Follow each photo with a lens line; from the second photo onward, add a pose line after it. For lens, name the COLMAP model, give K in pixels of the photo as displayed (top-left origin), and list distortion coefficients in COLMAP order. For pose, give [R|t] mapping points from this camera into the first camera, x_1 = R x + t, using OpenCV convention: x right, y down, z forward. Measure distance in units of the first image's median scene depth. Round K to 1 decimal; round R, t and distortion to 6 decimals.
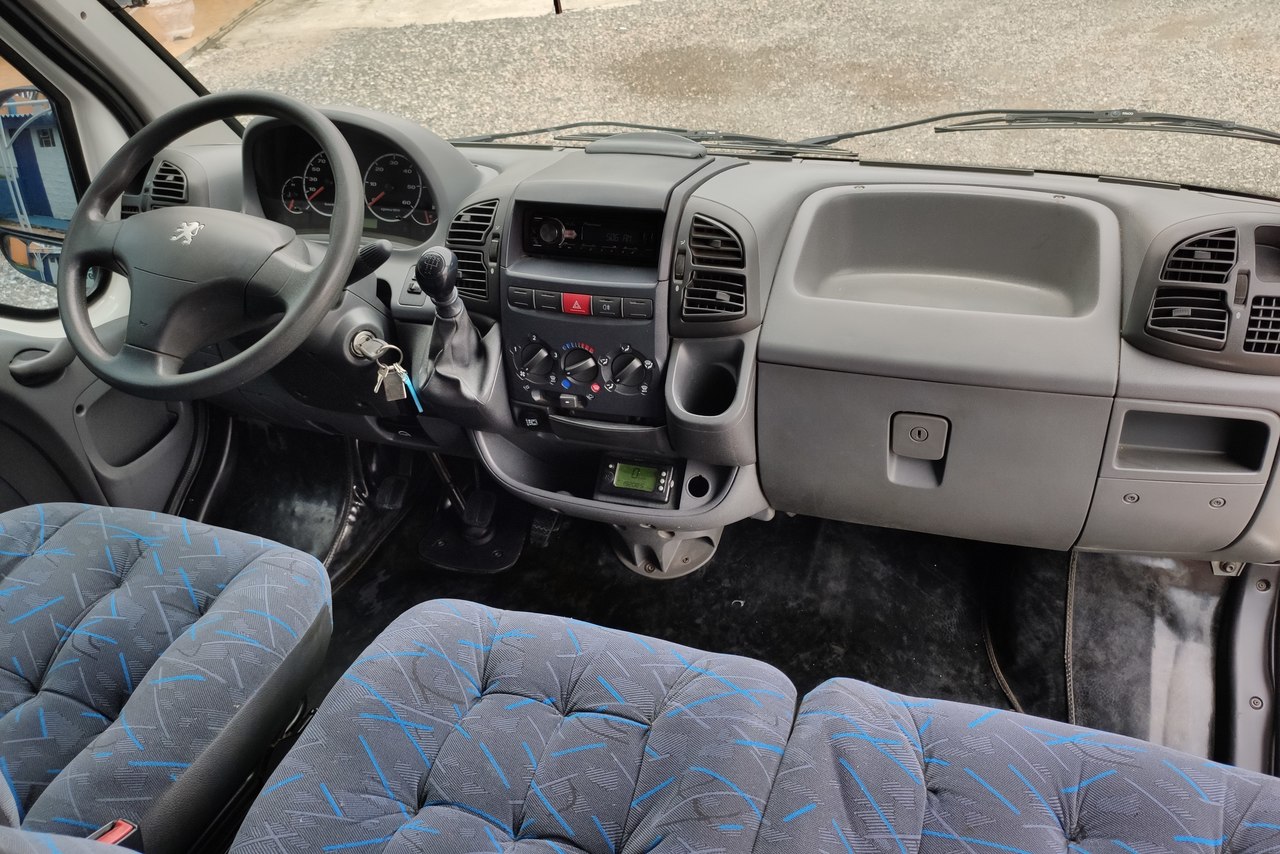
lens RADIAL K [[965.3, 0, 644.1], [0, 965.3, 439.1], [0, 0, 1]] dist [0.070634, -0.109276]
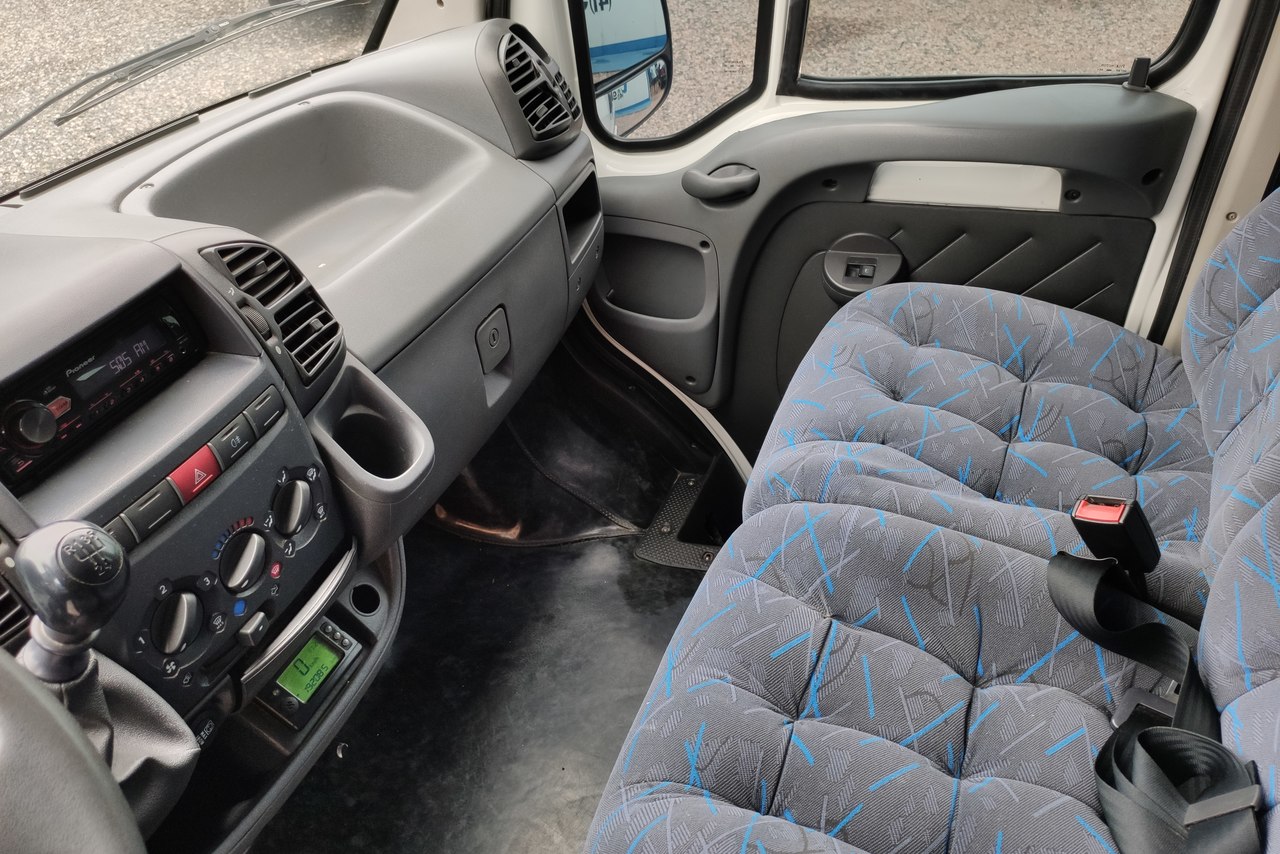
lens RADIAL K [[965.3, 0, 636.4], [0, 965.3, 423.1], [0, 0, 1]] dist [0.070634, -0.109276]
pose [[0.052151, -0.547757, 0.835011, -0.531647], [0.593969, 0.689185, 0.415000, -0.252060], [-0.802795, 0.474328, 0.361293, 0.593412]]
